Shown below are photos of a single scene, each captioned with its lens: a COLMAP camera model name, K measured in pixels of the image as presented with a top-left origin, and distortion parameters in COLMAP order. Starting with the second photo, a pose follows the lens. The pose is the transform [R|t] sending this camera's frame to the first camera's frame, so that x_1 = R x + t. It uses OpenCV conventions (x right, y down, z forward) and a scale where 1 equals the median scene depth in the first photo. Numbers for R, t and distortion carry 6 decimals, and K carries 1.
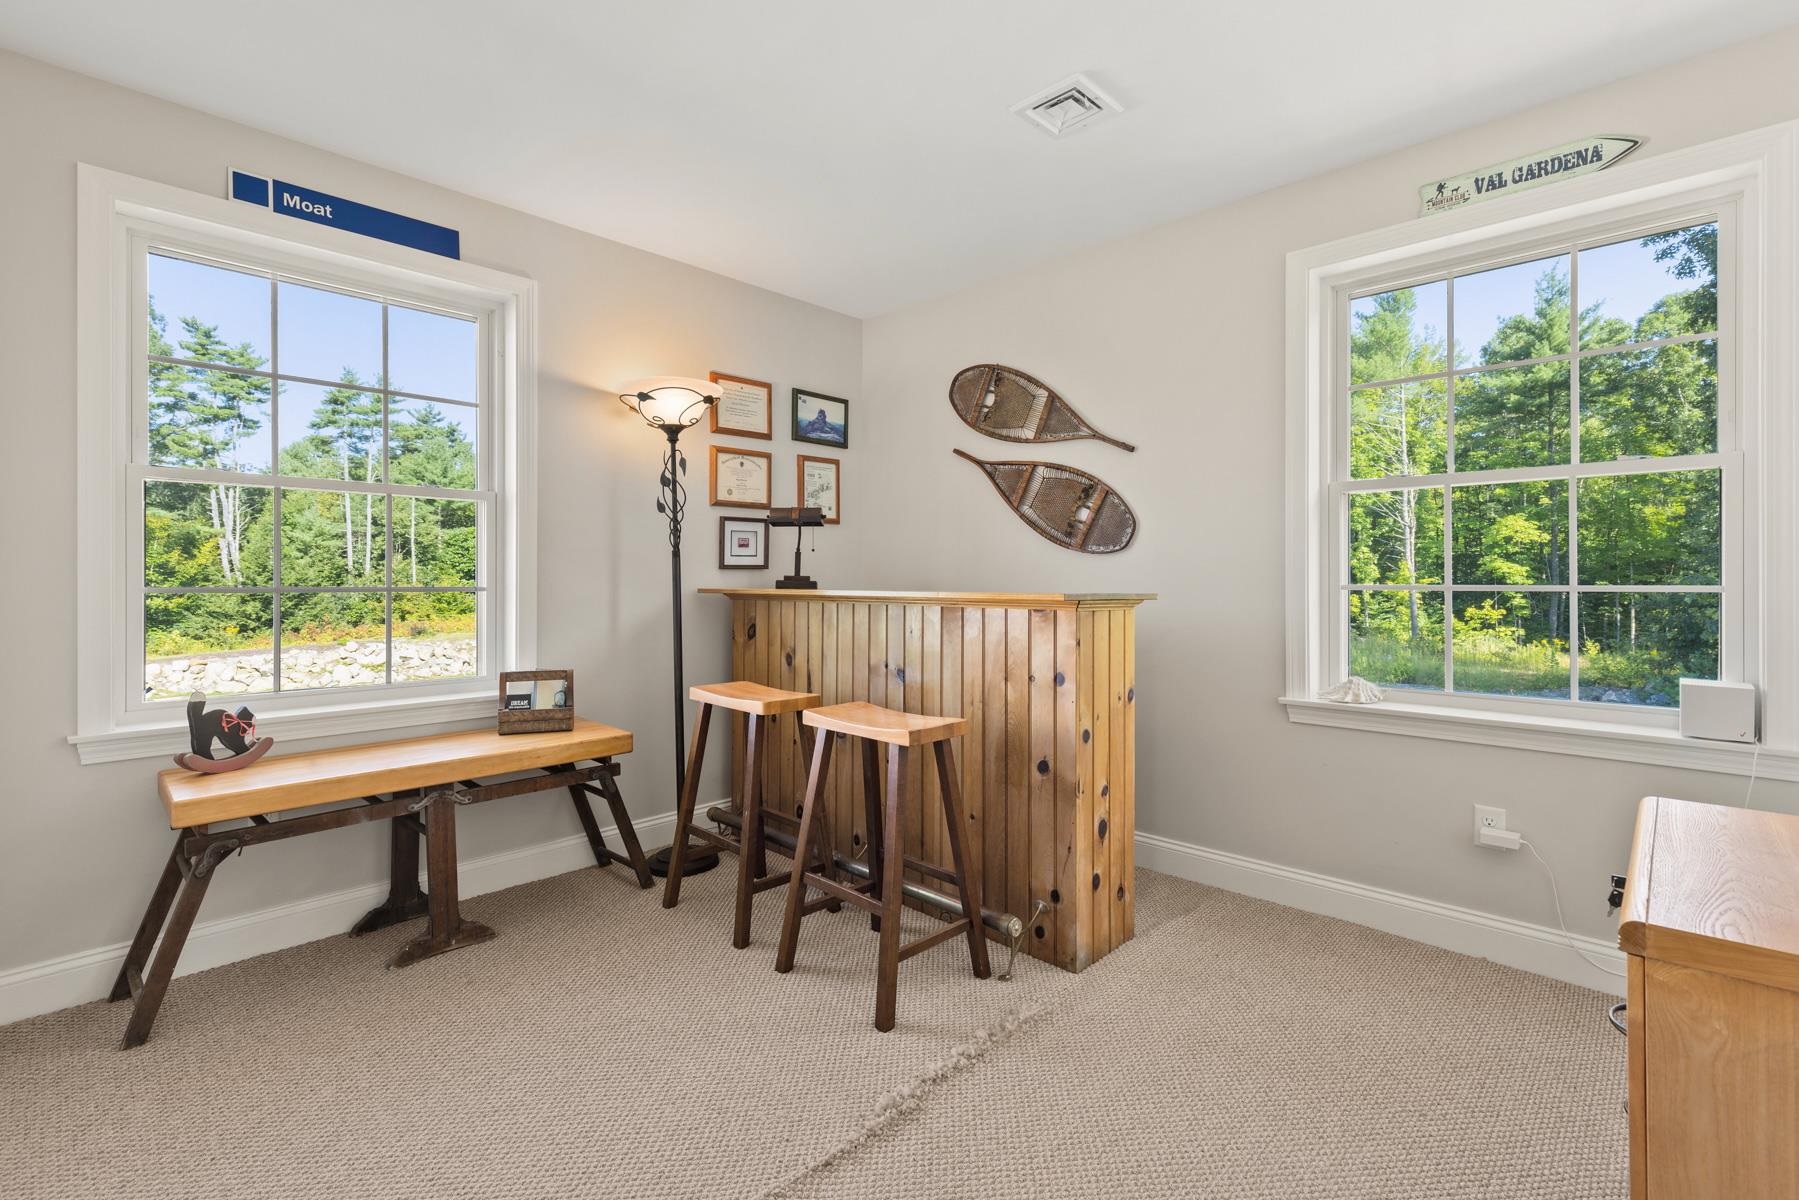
lens RADIAL K [[808.9, 0, 899.5], [0, 808.9, 600.0], [0, 0, 1]] dist [-0.000342, -0.000133]
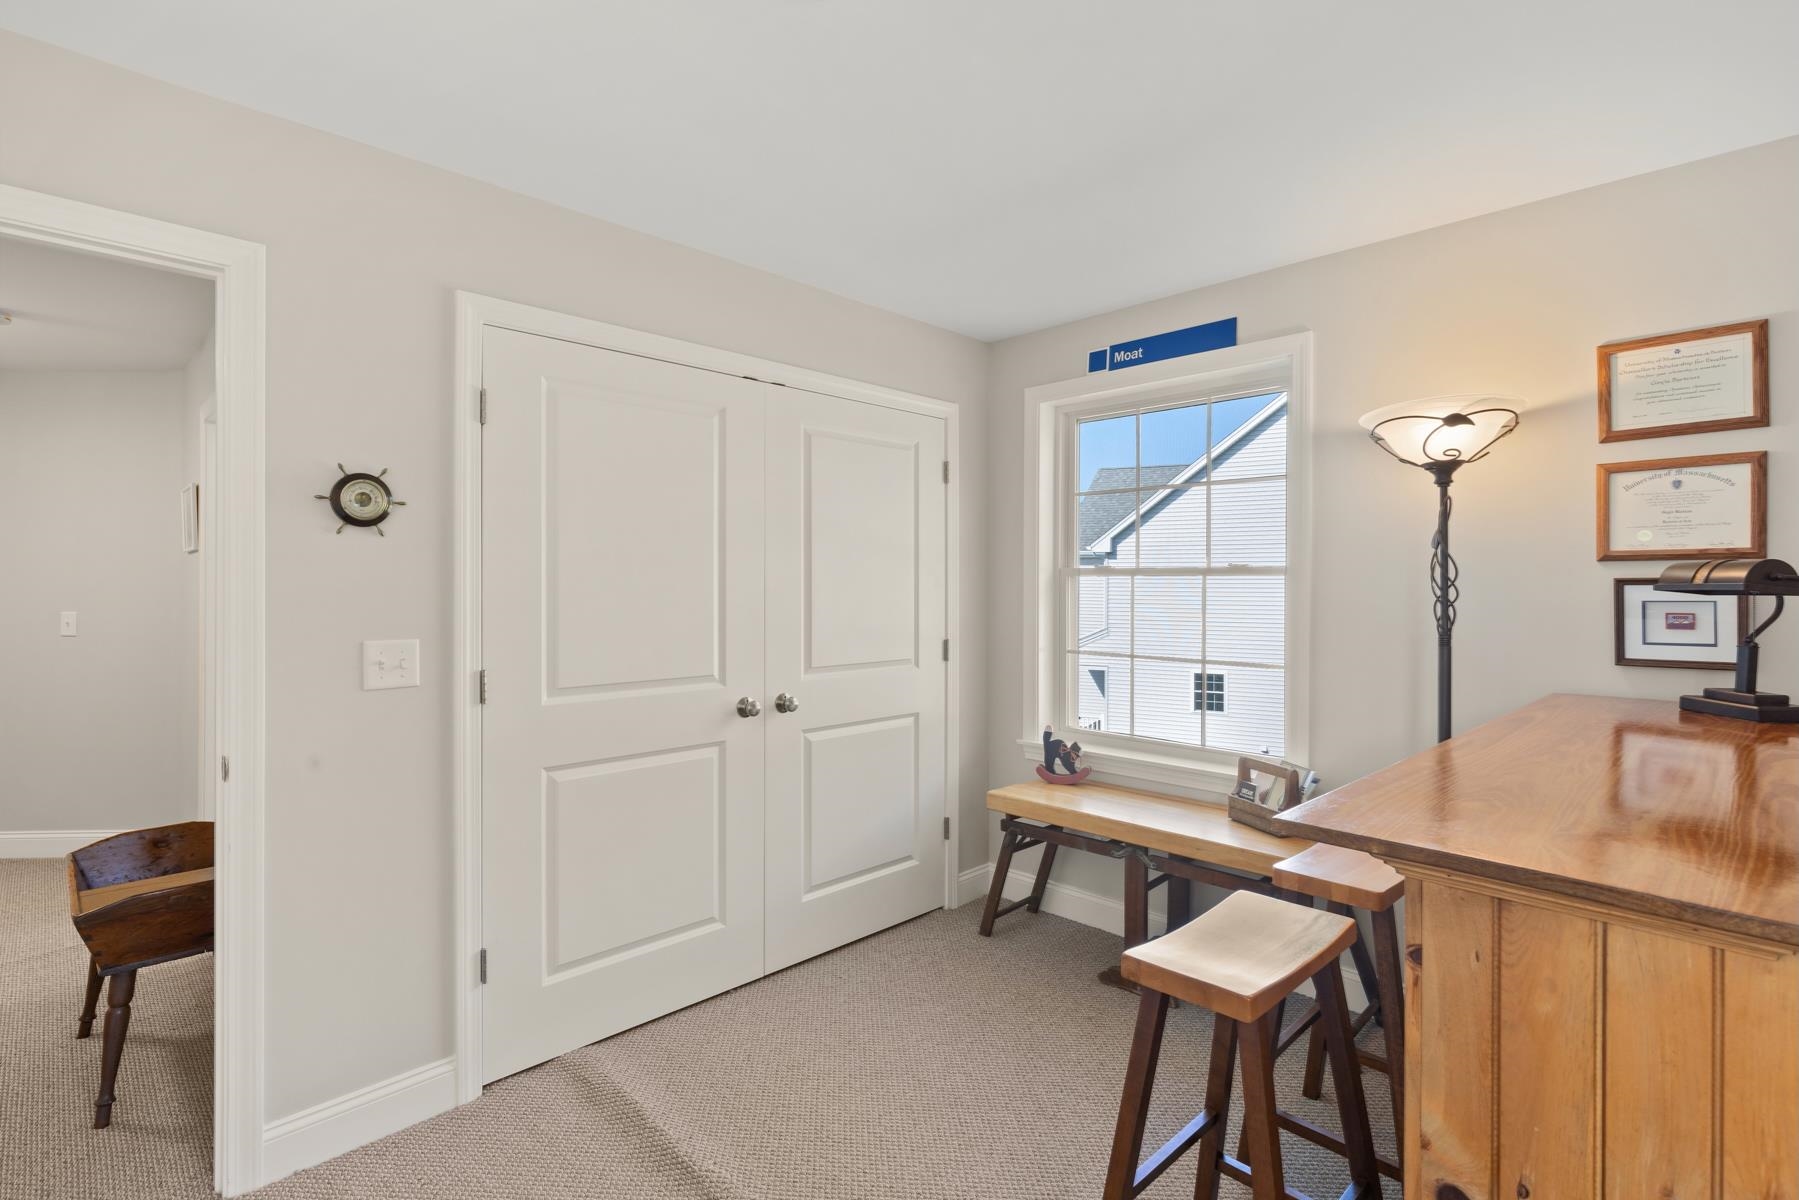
lens RADIAL K [[851.0, 0, 899.5], [0, 851.0, 600.0], [0, 0, 1]] dist [0.000918, 0.000193]
pose [[-0.017961, 0.015590, -0.999717, 0.429731], [-0.028248, 0.999471, 0.016093, -0.082607], [0.999440, 0.028529, -0.017511, 0.477878]]
